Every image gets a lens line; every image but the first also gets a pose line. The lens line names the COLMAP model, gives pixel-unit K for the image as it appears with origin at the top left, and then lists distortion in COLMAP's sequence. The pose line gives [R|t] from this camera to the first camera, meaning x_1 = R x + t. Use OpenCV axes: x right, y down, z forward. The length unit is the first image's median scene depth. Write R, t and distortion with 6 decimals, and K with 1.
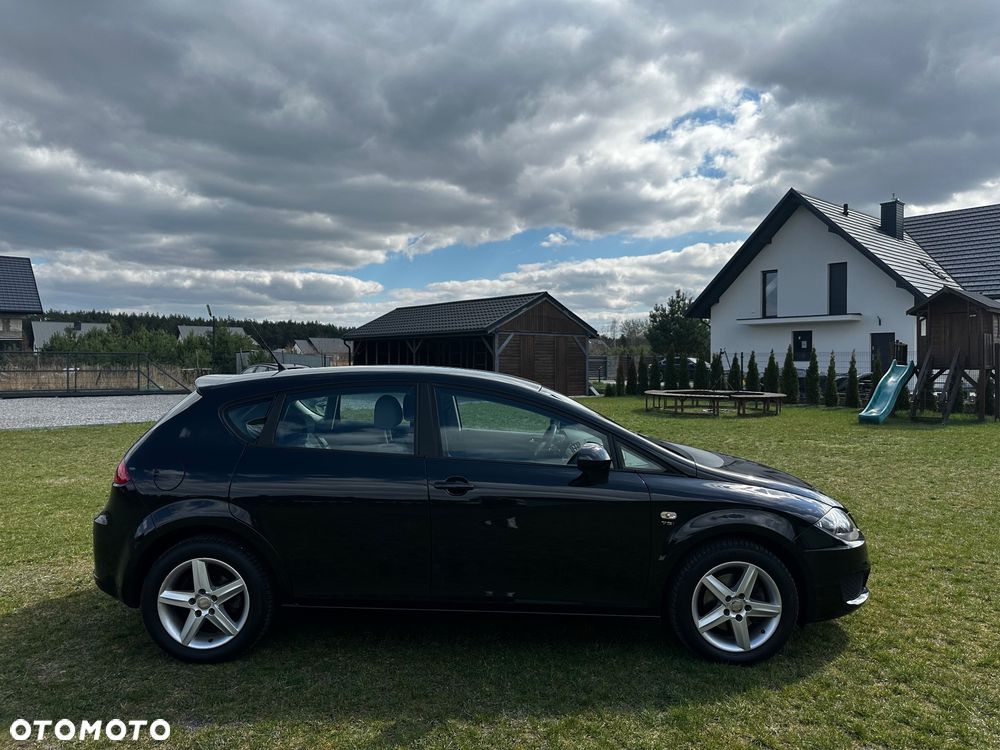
lens RADIAL K [[718.8, 0, 498.0], [0, 718.8, 359.3], [0, 0, 1]] dist [0.028465, -0.036655]
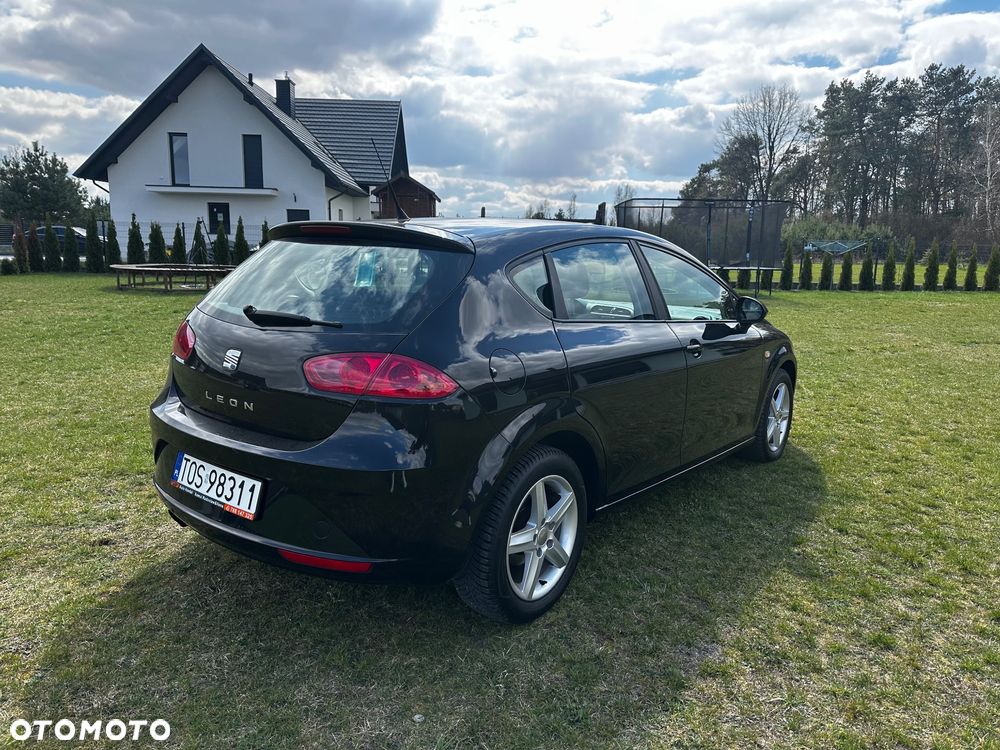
lens RADIAL K [[718.8, 0, 531.7], [0, 718.8, 358.0], [0, 0, 1]] dist [0.028465, -0.036655]
pose [[0.587239, -0.112294, 0.801586, -0.136058], [-0.022831, 0.987637, 0.155084, 0.006629], [-0.809092, -0.109373, 0.577415, 0.084976]]
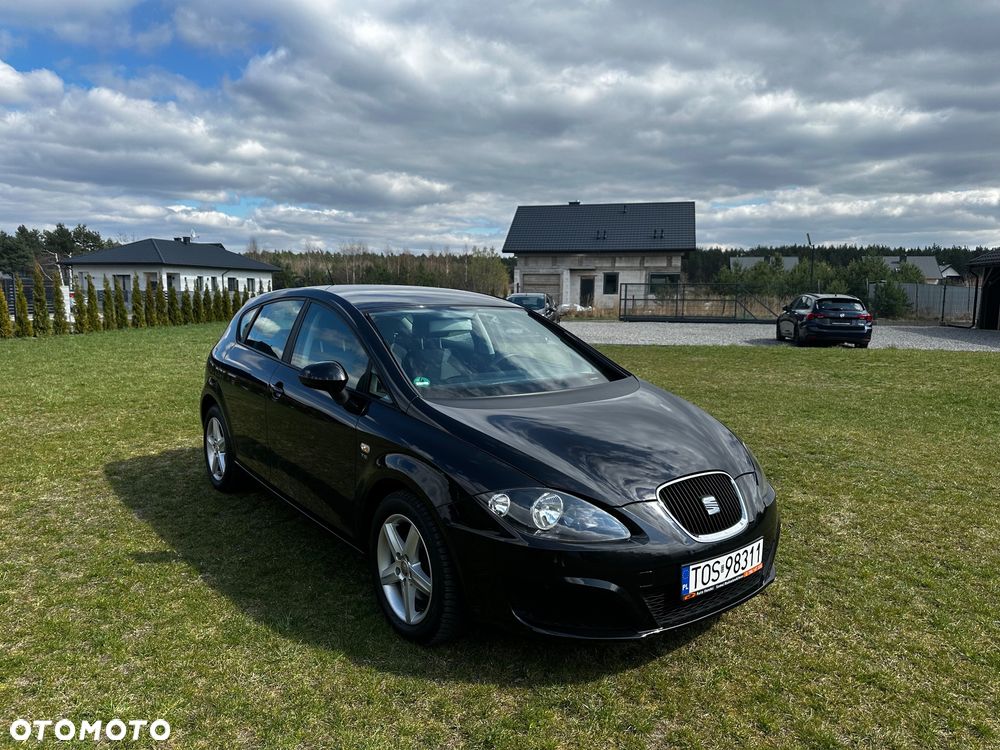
lens RADIAL K [[718.8, 0, 504.8], [0, 718.8, 369.0], [0, 0, 1]] dist [0.028465, -0.036655]
pose [[0.605555, 0.088627, -0.790853, 0.144749], [-0.004530, 0.994147, 0.107940, 0.002866], [0.795790, -0.061781, 0.602412, 0.083216]]
